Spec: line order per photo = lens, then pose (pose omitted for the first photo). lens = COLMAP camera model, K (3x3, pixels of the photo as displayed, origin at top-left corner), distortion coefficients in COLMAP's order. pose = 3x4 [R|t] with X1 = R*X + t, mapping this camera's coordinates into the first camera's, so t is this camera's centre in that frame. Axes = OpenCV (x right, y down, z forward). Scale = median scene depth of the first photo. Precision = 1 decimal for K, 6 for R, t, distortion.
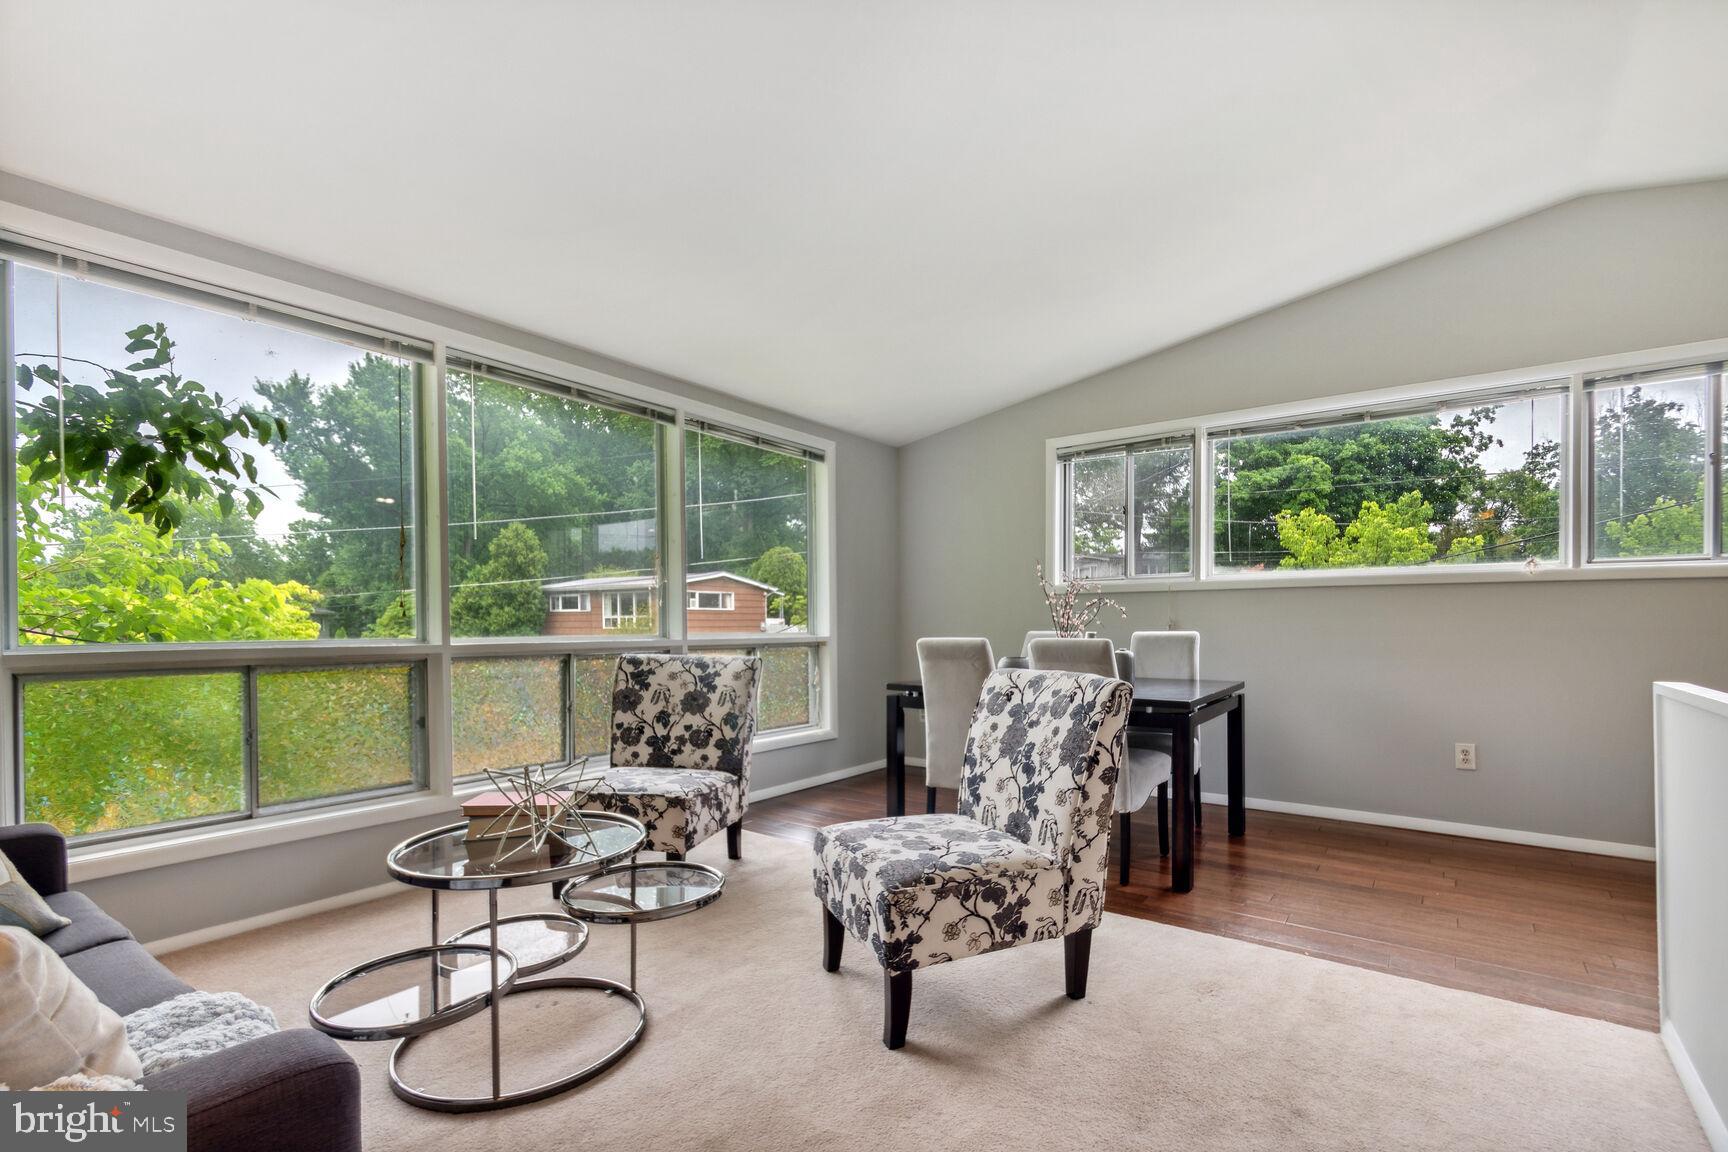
lens RADIAL K [[786.8, 0, 915.0], [0, 786.8, 635.9], [0, 0, 1]] dist [-0.002282, 0.001539]
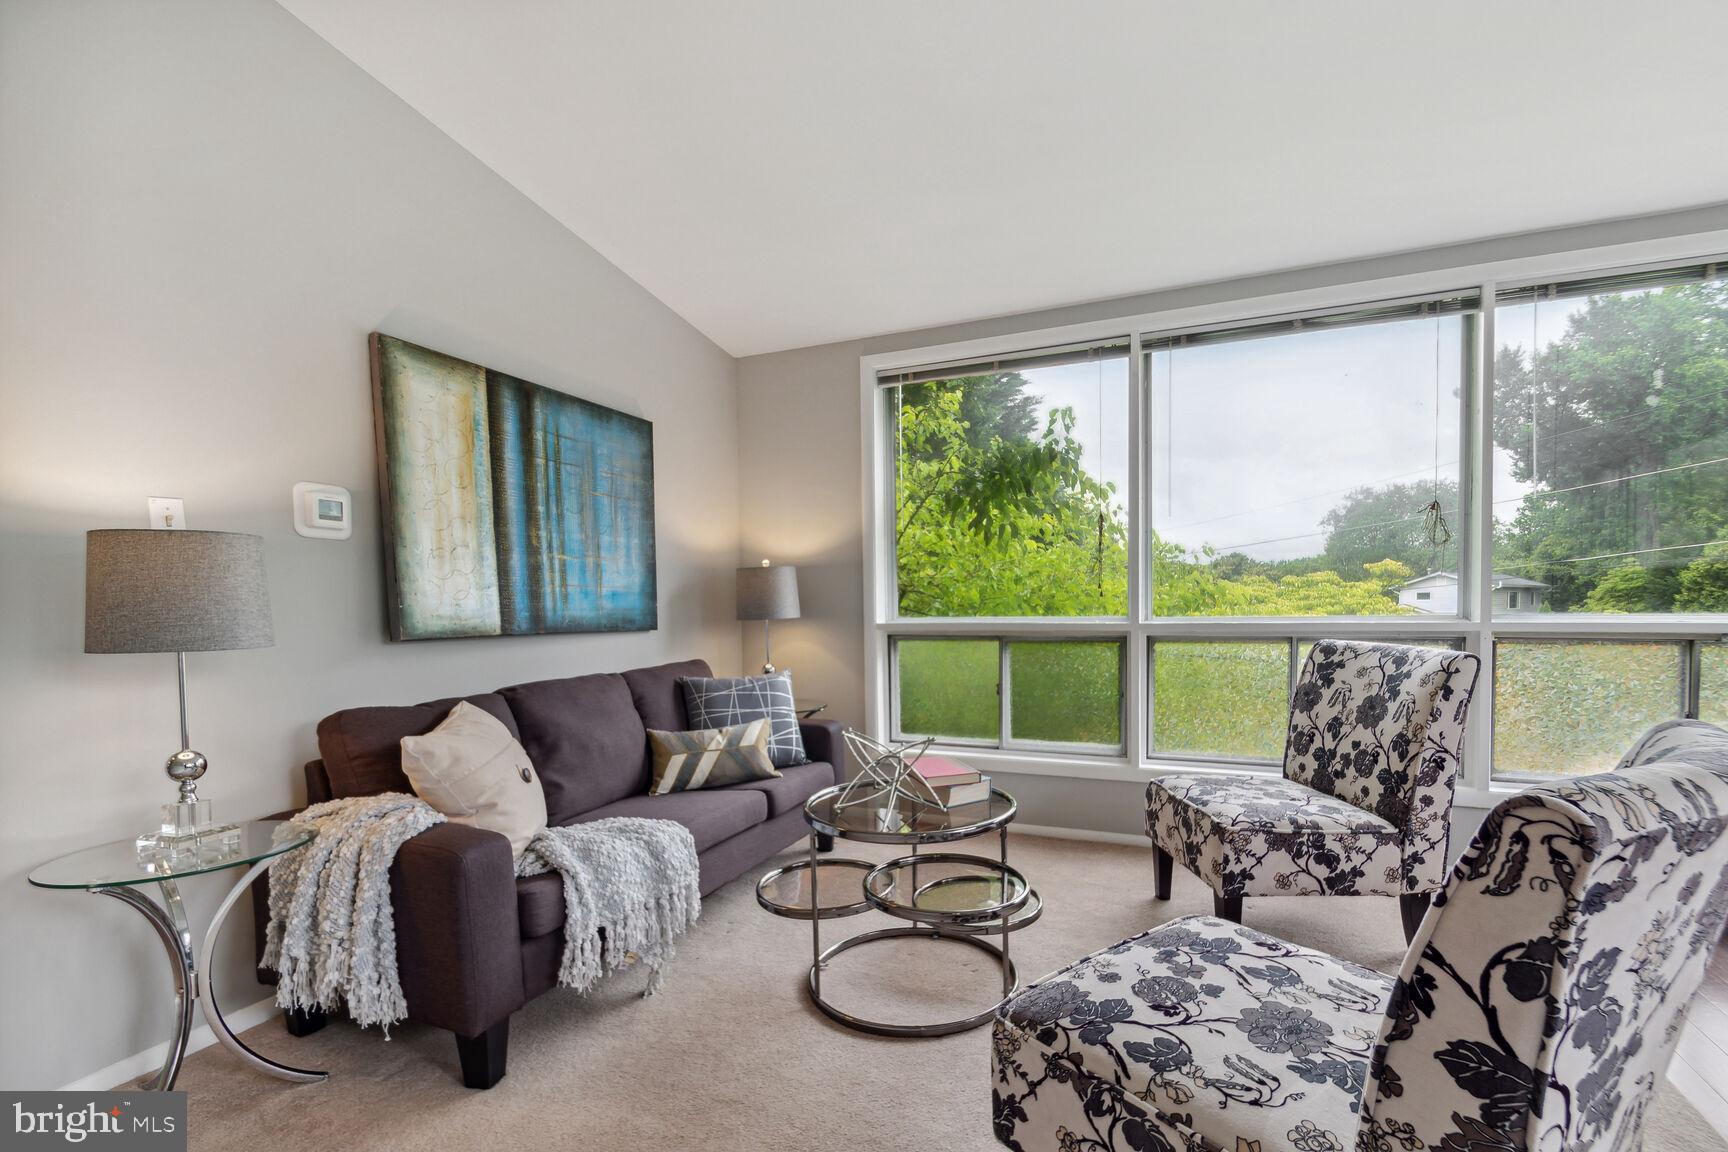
lens RADIAL K [[786.8, 0, 925.2], [0, 786.8, 641.0], [0, 0, 1]] dist [-0.002282, 0.001539]
pose [[0.187655, 0.044765, -0.981214, 0.342376], [-0.005099, 0.998992, 0.044601, -0.008791], [0.982222, -0.003366, 0.187695, 0.477057]]
